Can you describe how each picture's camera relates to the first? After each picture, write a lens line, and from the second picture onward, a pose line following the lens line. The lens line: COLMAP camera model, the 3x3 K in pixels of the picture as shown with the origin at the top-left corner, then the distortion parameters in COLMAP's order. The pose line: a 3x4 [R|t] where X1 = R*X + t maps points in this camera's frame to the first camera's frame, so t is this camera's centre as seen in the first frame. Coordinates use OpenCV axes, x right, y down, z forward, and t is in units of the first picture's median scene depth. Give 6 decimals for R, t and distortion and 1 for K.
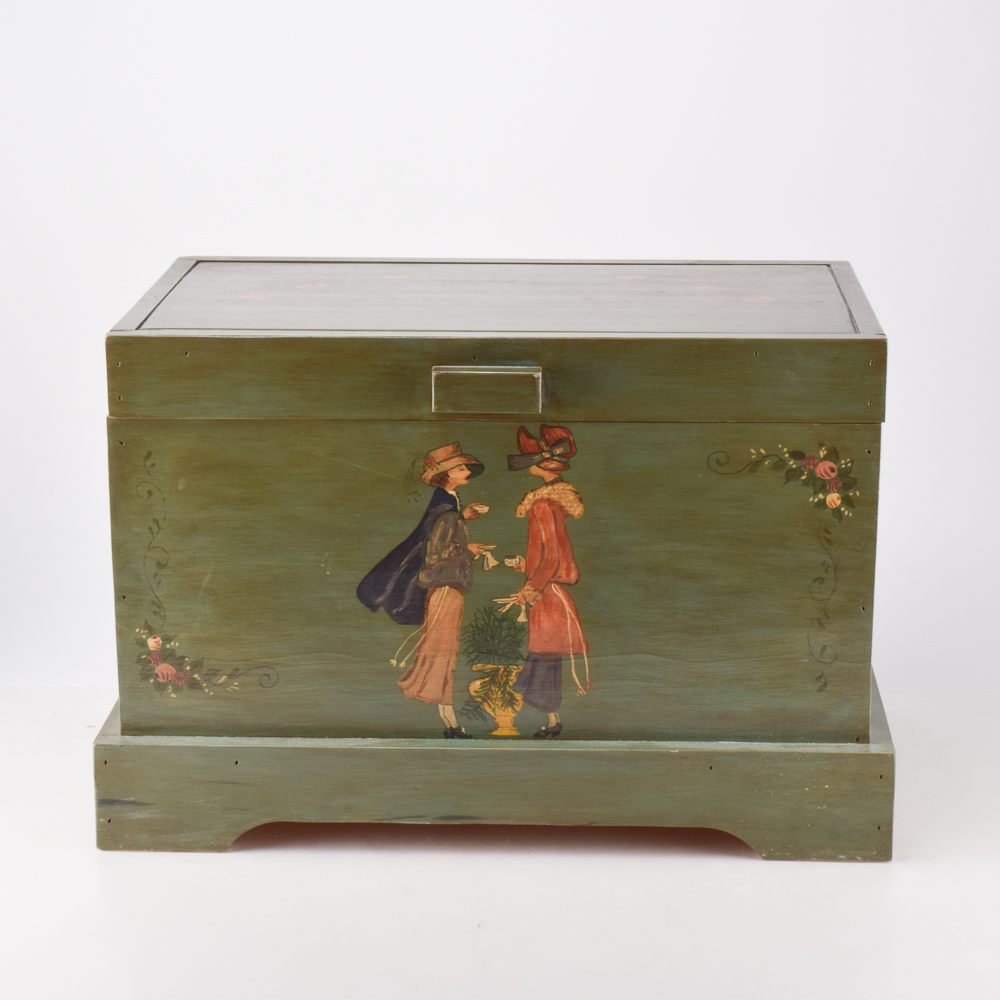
lens RADIAL K [[2518.5, 0, 500.0], [0, 2518.5, 500.0], [0, 0, 1]] dist [-0.019586, 0.028725]
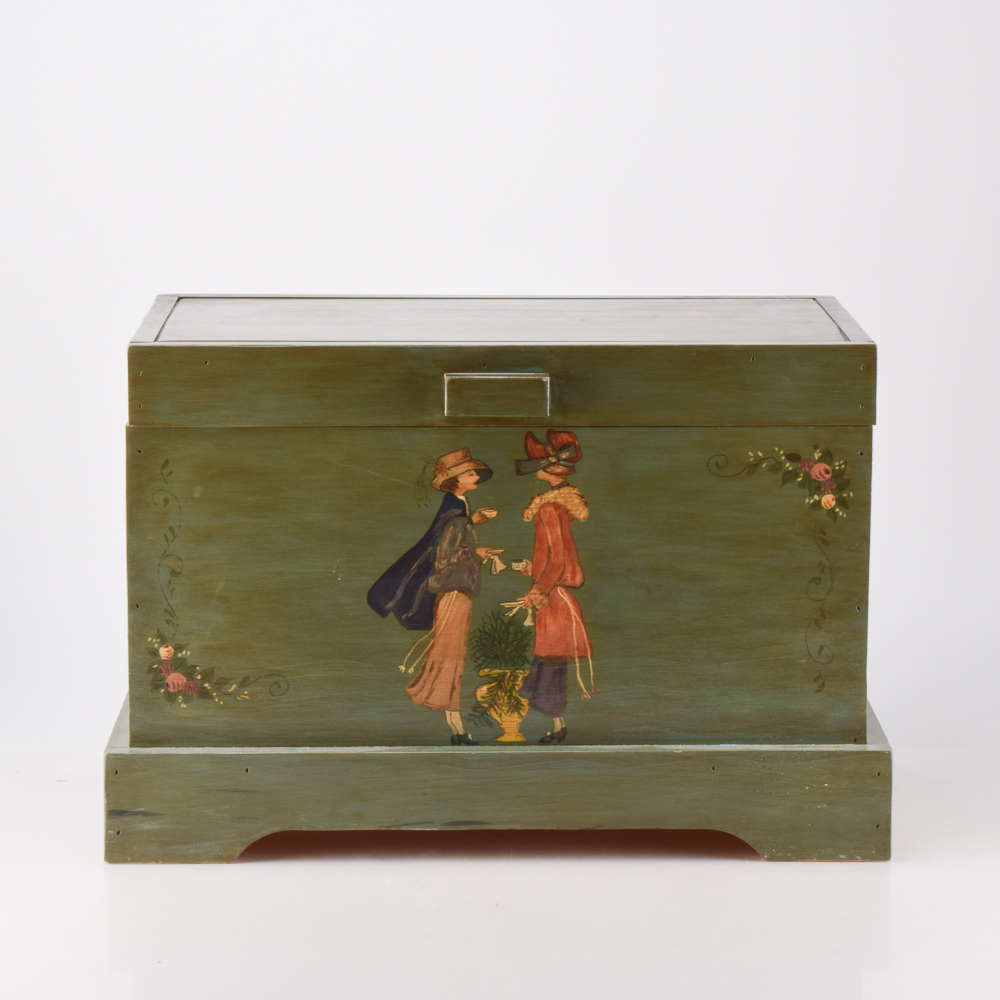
lens RADIAL K [[3710.9, 0, 500.0], [0, 3710.9, 500.0], [0, 0, 1]] dist [-0.005423, -0.651334]
pose [[0.998261, -0.005022, 0.058733, -0.091705], [0.010676, 0.995289, -0.096368, 0.143468], [-0.057972, 0.096827, 0.993611, -0.508786]]
